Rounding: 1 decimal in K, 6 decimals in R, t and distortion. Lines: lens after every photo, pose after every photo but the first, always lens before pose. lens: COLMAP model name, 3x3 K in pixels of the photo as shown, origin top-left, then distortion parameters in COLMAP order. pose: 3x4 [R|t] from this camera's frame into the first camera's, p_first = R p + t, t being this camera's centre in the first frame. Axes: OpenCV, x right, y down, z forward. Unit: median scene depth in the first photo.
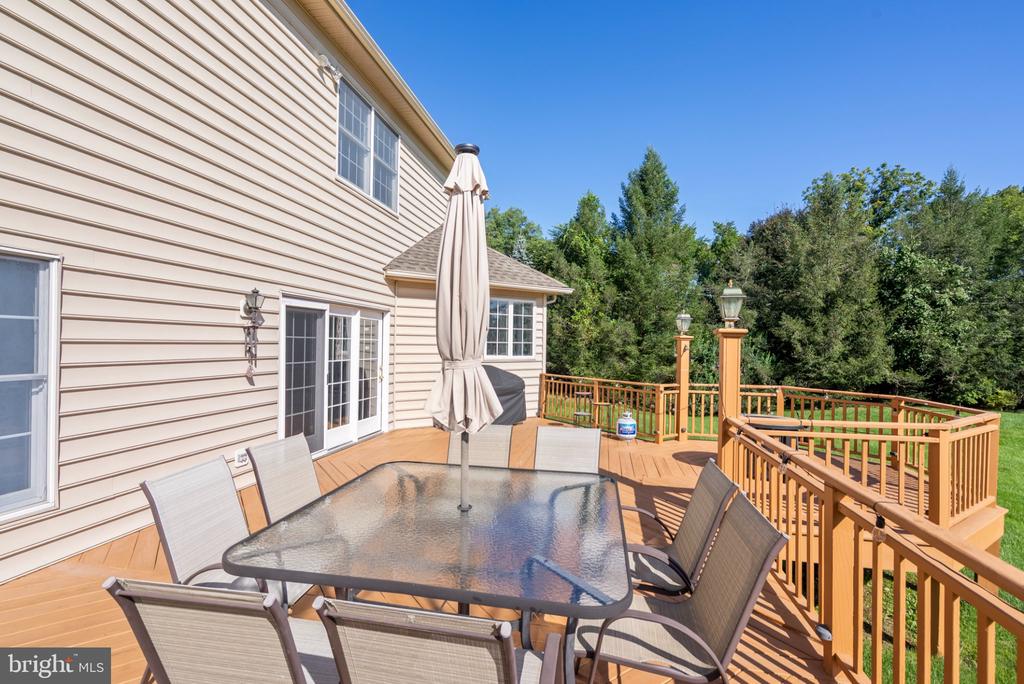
lens RADIAL K [[468.6, 0, 517.0], [0, 468.6, 341.5], [0, 0, 1]] dist [-0.003150, 0.001837]
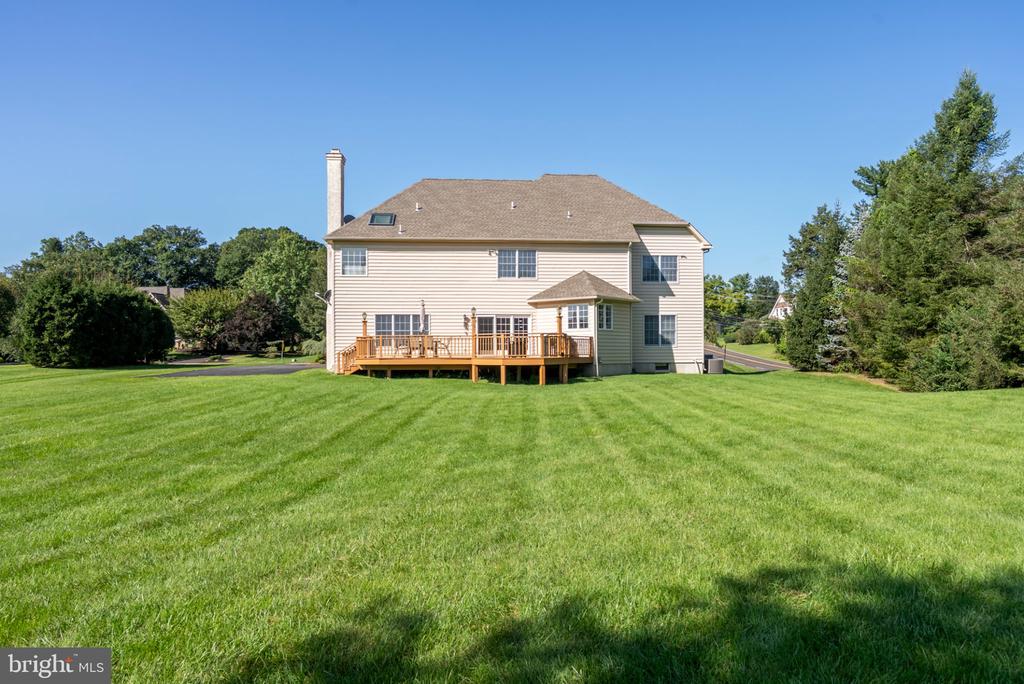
lens RADIAL K [[671.2, 0, 512.0], [0, 671.2, 344.4], [0, 0, 1]] dist [-0.000527, 0.000097]
pose [[0.255753, -0.024853, -0.966423, 3.570097], [0.014449, 0.999656, -0.021884, 0.201595], [0.966634, -0.008367, 0.256024, -0.158934]]
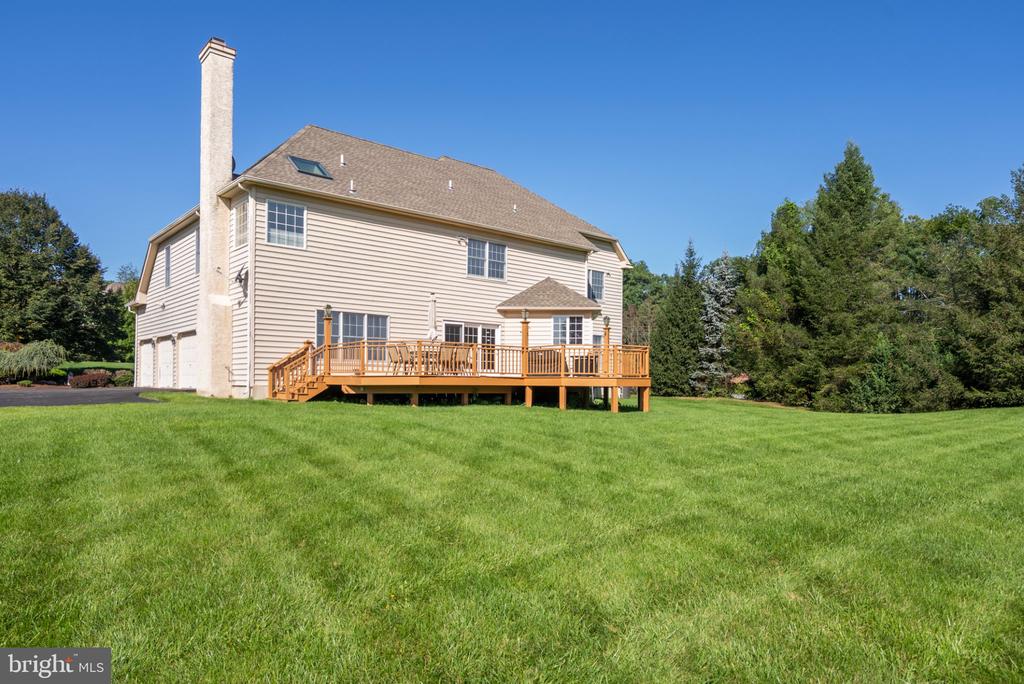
lens RADIAL K [[652.2, 0, 505.1], [0, 652.2, 383.0], [0, 0, 1]] dist [0.005691, 0.000266]
pose [[0.777027, -0.005330, -0.629444, 1.710235], [0.005892, 0.999982, -0.001195, 0.218686], [0.629439, -0.002780, 0.777045, -1.428193]]
